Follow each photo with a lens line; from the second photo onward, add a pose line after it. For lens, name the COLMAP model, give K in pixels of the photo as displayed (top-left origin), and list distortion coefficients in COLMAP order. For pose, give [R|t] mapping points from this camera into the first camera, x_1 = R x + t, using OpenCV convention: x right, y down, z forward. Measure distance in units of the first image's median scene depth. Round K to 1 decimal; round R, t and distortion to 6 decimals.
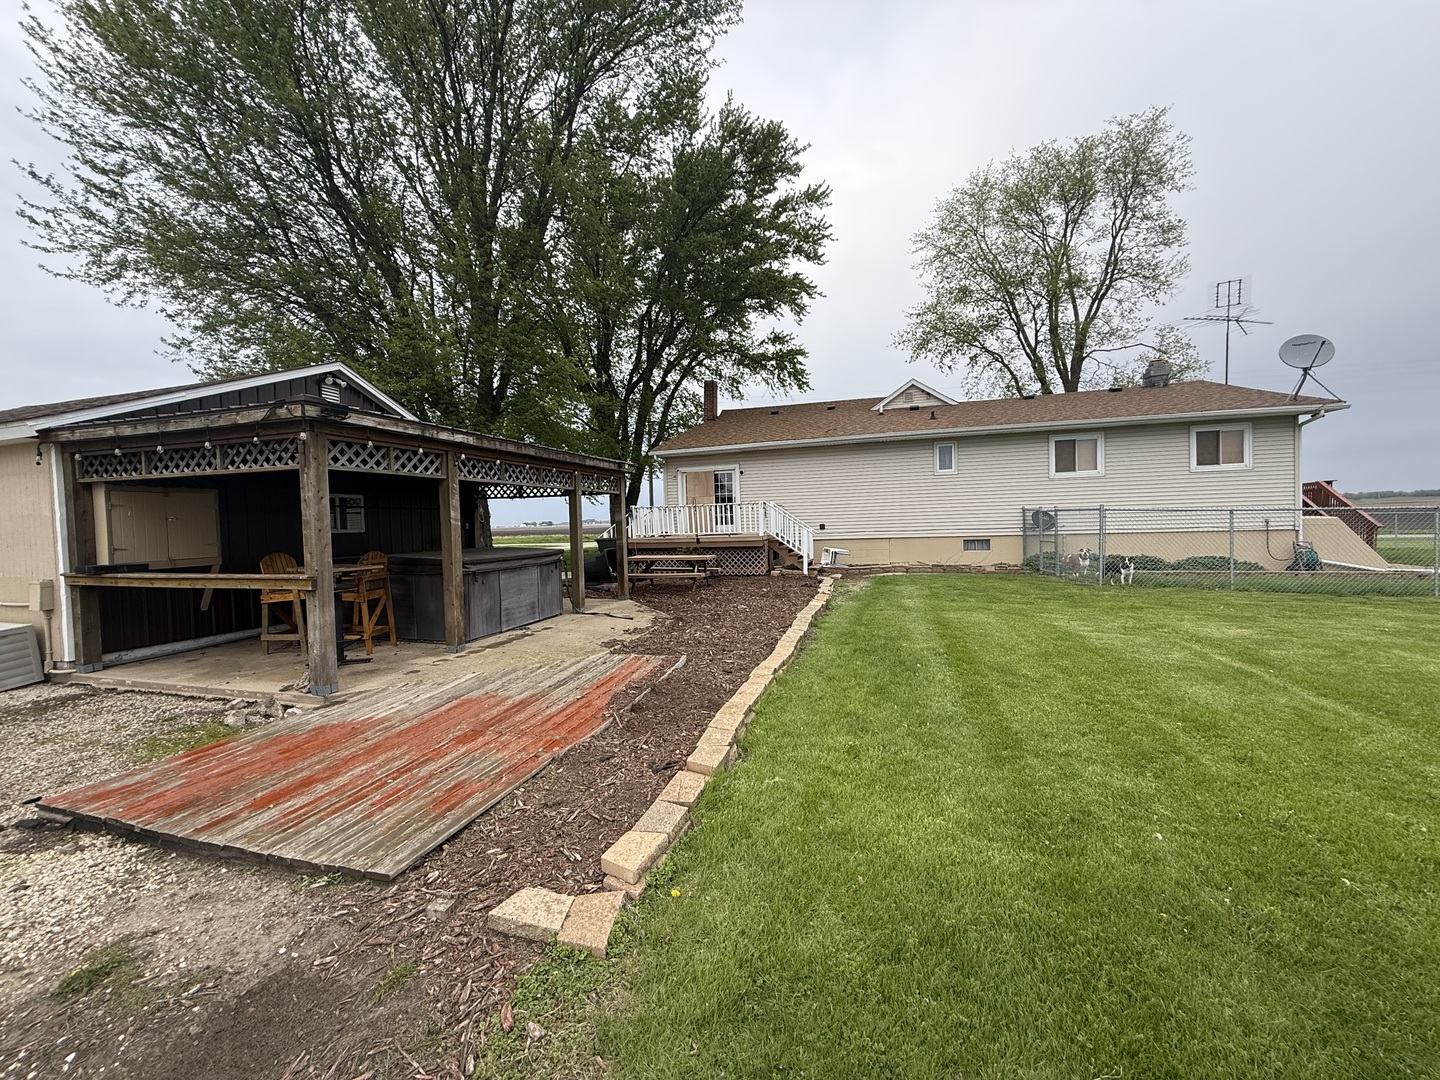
lens RADIAL K [[572.6, 0, 717.1], [0, 572.6, 541.7], [0, 0, 1]] dist [-0.000813, -0.000033]
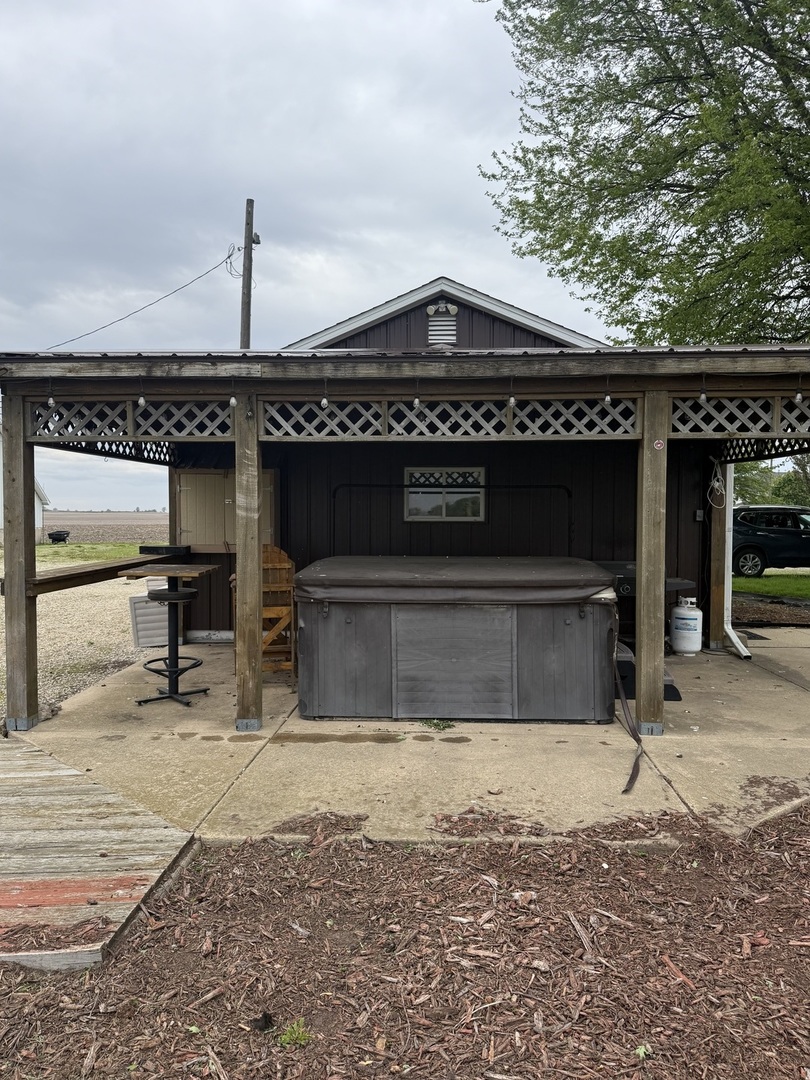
lens RADIAL K [[731.9, 0, 404.8], [0, 731.9, 537.7], [0, 0, 1]] dist [0.046618, 0.000582]
pose [[0.268863, 0.053826, -0.961673, 0.300543], [-0.041364, 0.998161, 0.044304, -0.045913], [0.962290, 0.027867, 0.270595, 0.881813]]
